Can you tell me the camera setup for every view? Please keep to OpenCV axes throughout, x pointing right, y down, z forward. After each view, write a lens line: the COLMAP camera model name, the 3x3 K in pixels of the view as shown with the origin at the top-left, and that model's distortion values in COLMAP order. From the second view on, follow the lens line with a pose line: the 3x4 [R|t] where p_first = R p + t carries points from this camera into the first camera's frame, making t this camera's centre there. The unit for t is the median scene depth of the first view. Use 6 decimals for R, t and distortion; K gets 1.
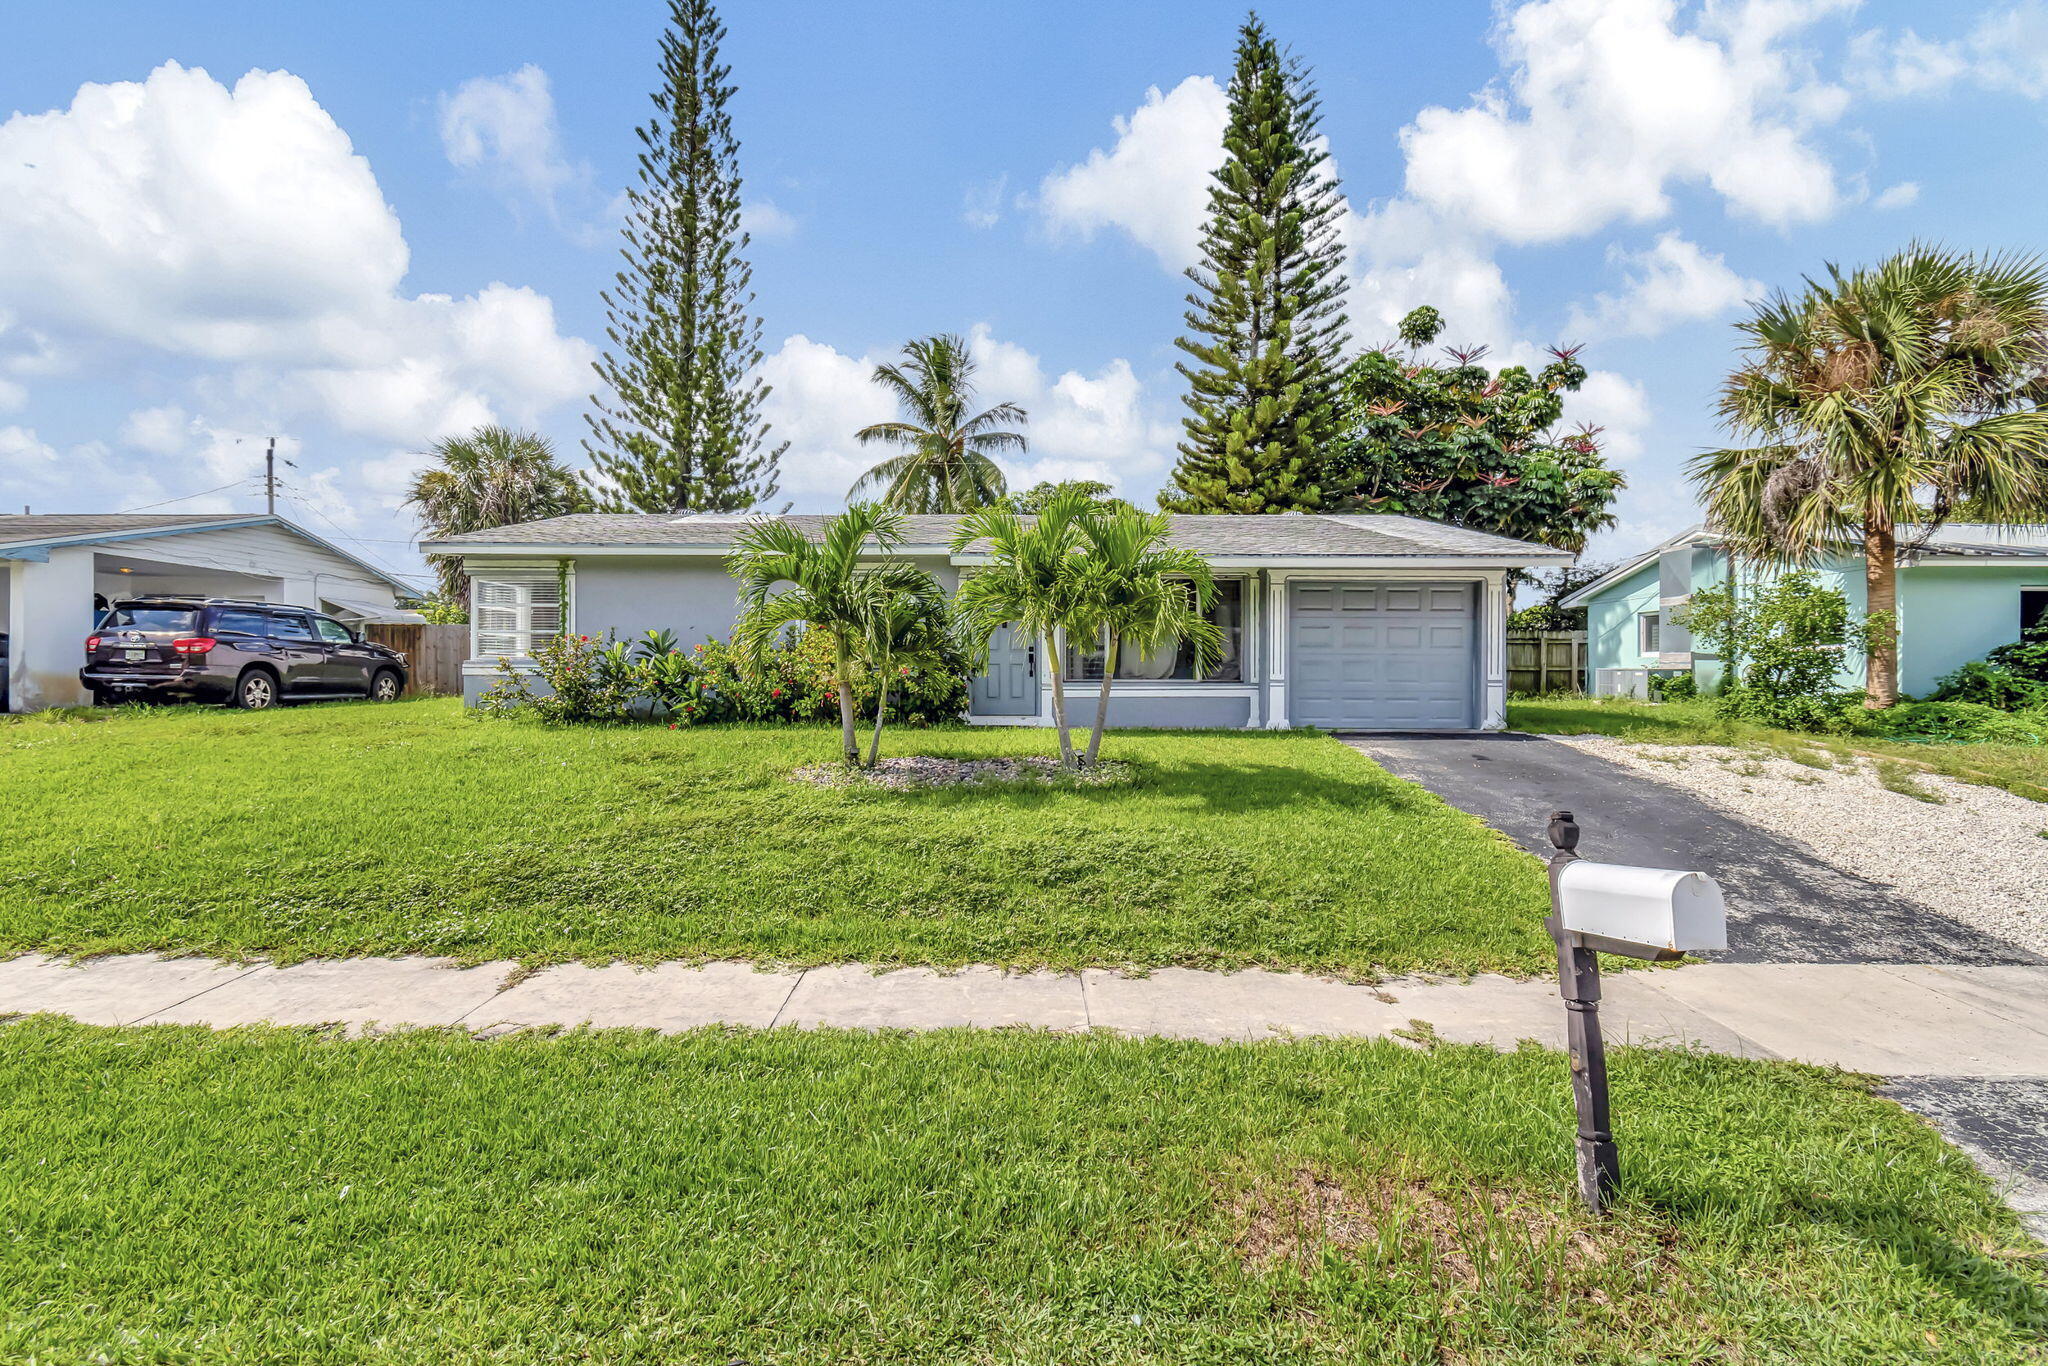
lens RADIAL K [[926.7, 0, 1022.9], [0, 926.7, 673.7], [0, 0, 1]] dist [-0.000867, -0.000241]
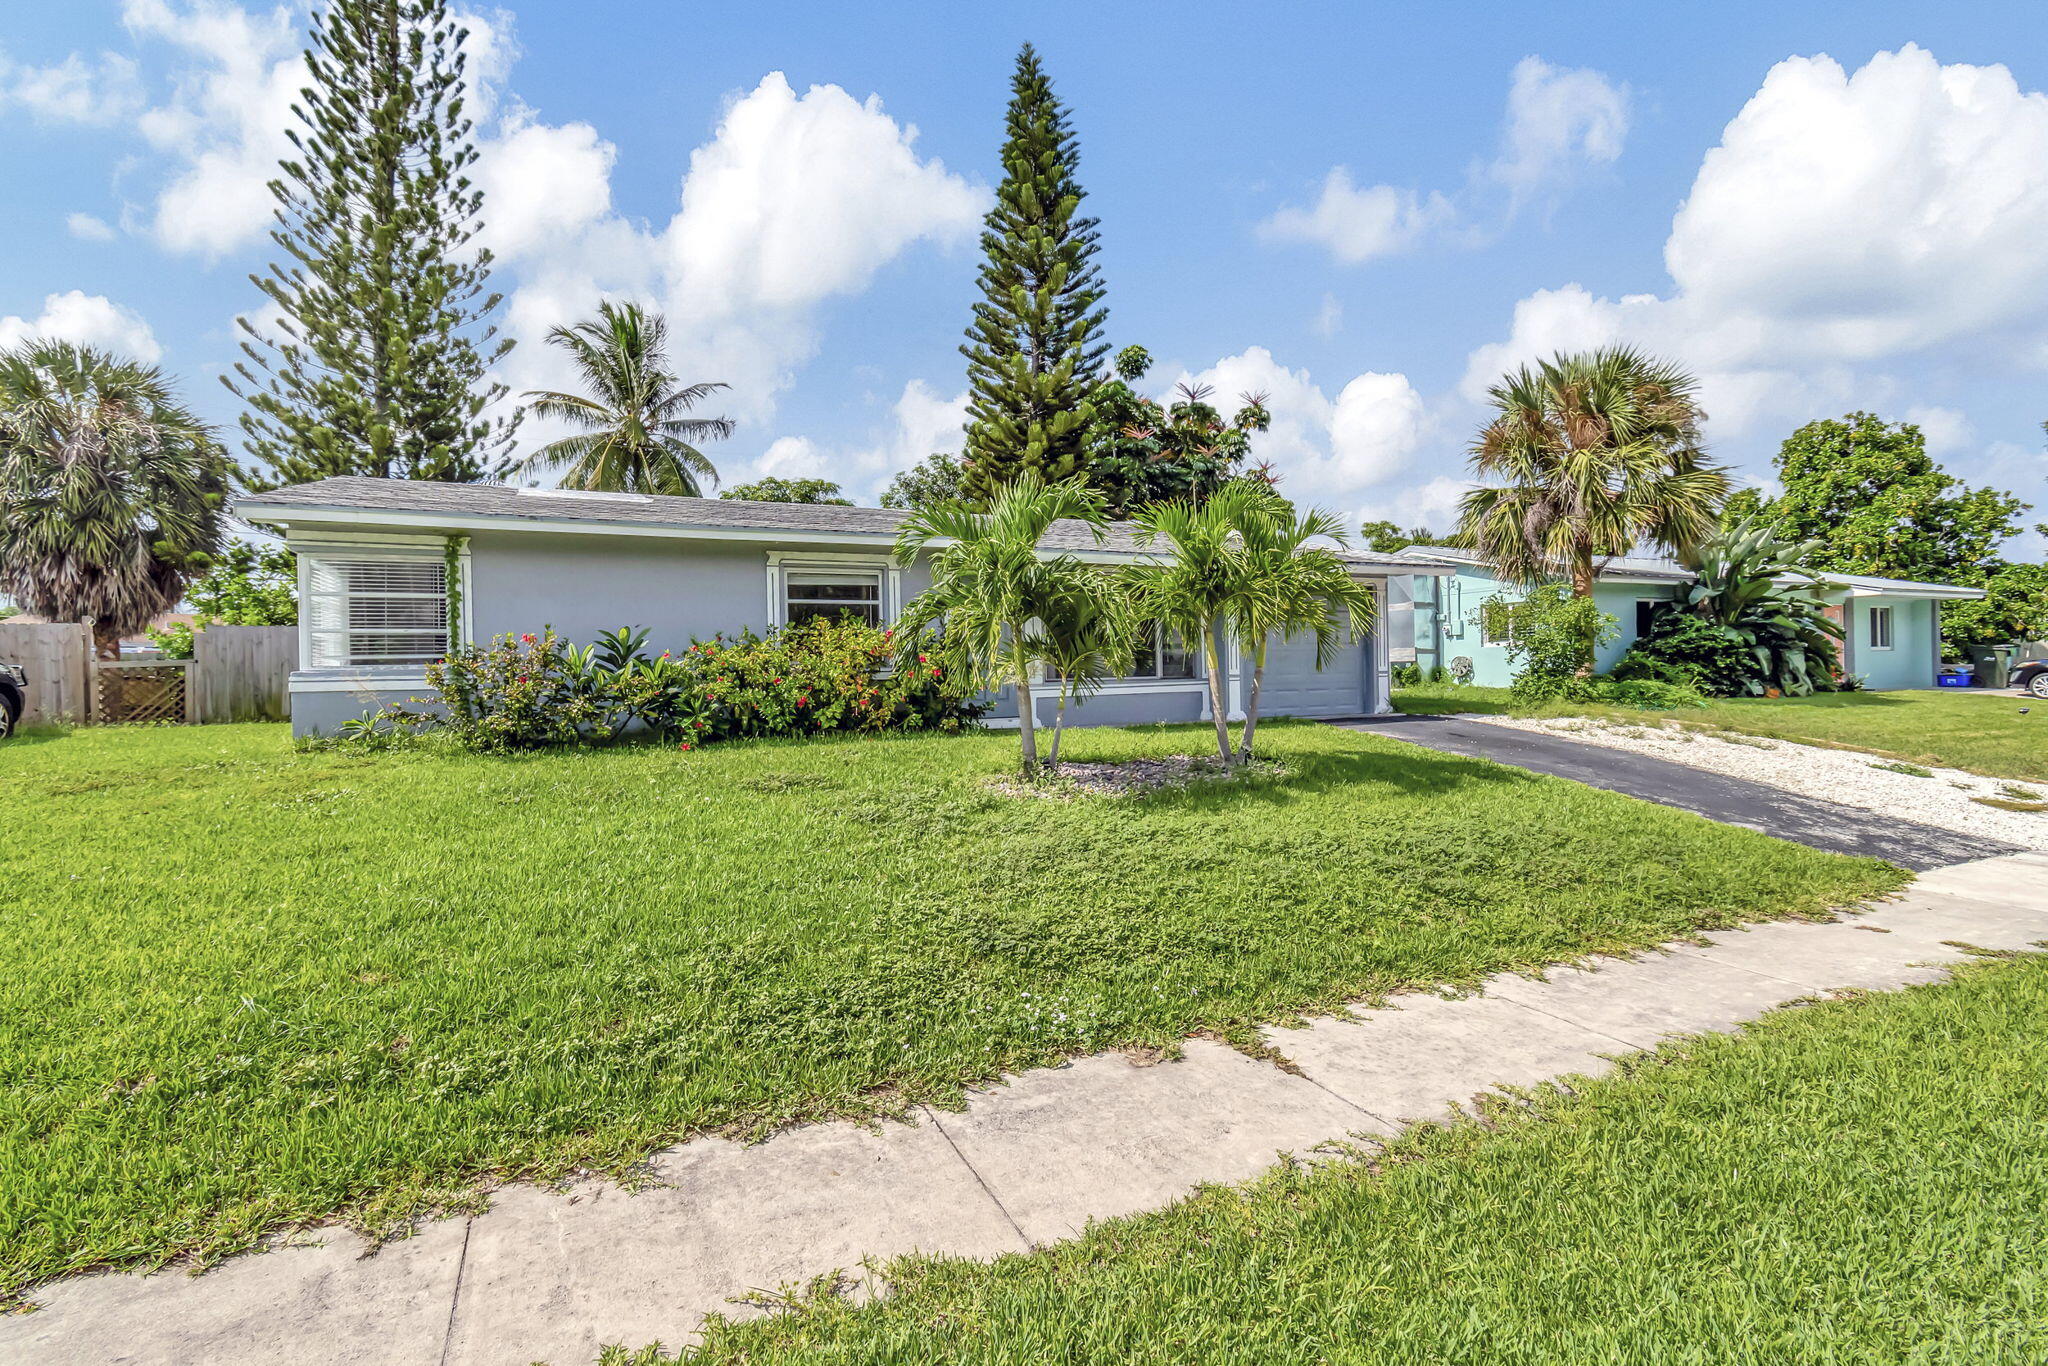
lens RADIAL K [[908.3, 0, 1011.1], [0, 908.3, 668.2], [0, 0, 1]] dist [0.014145, -0.000195]
pose [[0.908938, -0.017852, 0.416548, -0.394050], [0.022042, 0.999743, -0.005250, -0.001429], [-0.416347, 0.013953, 0.909099, 0.139558]]
